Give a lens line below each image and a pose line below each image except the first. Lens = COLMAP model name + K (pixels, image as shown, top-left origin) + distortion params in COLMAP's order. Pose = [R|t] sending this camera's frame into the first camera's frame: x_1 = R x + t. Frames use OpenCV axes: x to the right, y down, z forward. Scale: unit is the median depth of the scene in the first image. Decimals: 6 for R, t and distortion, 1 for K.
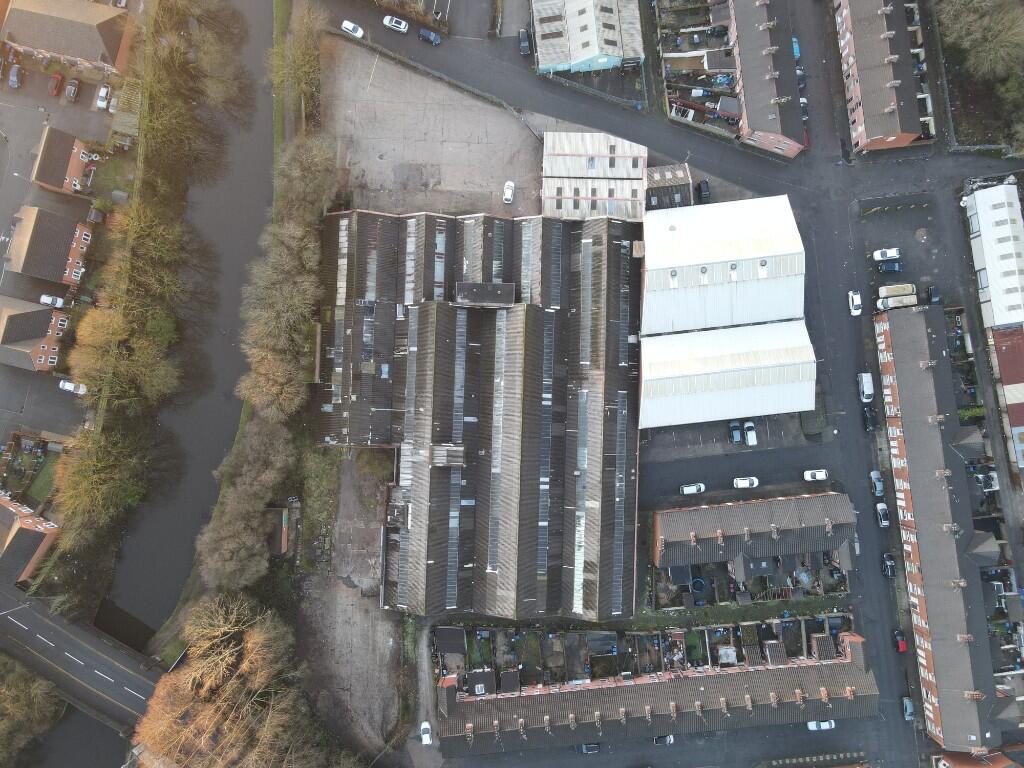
lens RADIAL K [[750.3, 0, 512.4], [0, 750.3, 387.5], [0, 0, 1]] dist [0.008584, 0.003388]
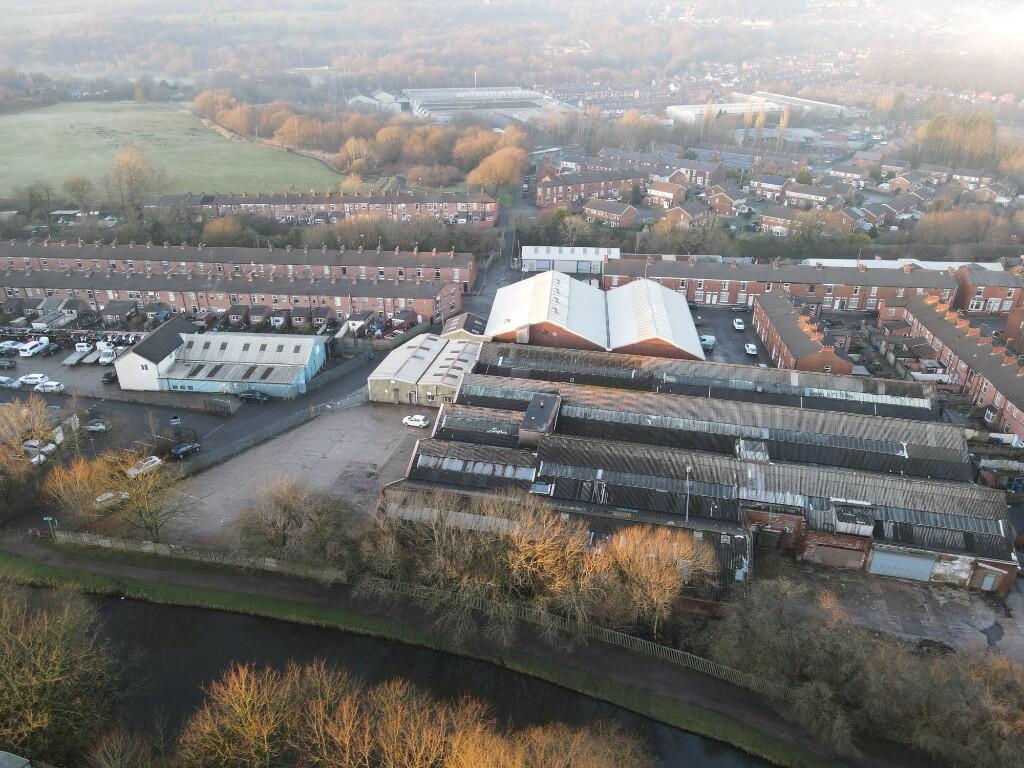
lens RADIAL K [[750.3, 0, 509.4], [0, 750.3, 383.6], [0, 0, 1]] dist [0.008584, 0.003388]
pose [[0.198423, -0.420126, 0.885507, -0.724697], [0.978273, 0.140275, -0.152657, -0.038036], [-0.060080, 0.896559, 0.438832, 0.607889]]
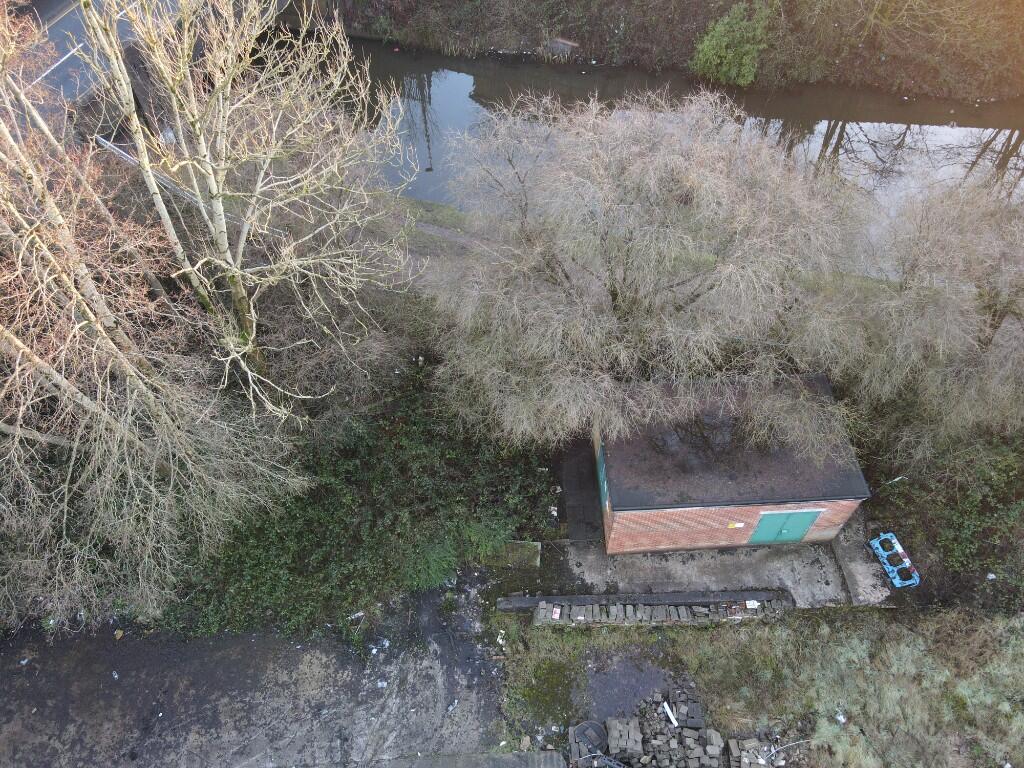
lens RADIAL K [[750.3, 0, 510.3], [0, 750.3, 381.4], [0, 0, 1]] dist [0.008584, 0.003388]
pose [[0.057447, 0.823570, -0.564297, -0.231772], [-0.995813, 0.087531, 0.026371, 0.234610], [0.071112, 0.560420, 0.825150, 0.824292]]
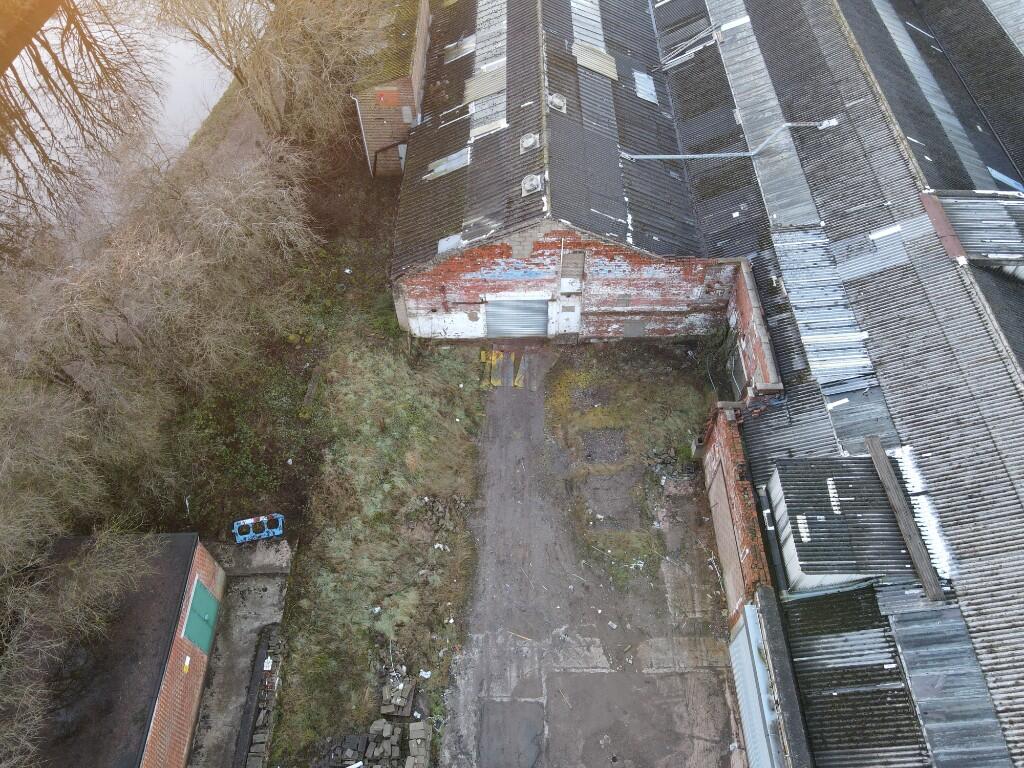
lens RADIAL K [[750.3, 0, 512.2], [0, 750.3, 381.3], [0, 0, 1]] dist [0.008584, 0.003388]
pose [[0.999470, -0.018131, 0.027020, -0.229100], [0.030203, 0.825899, -0.563009, 0.235307], [-0.012108, 0.563527, 0.826009, 0.811951]]
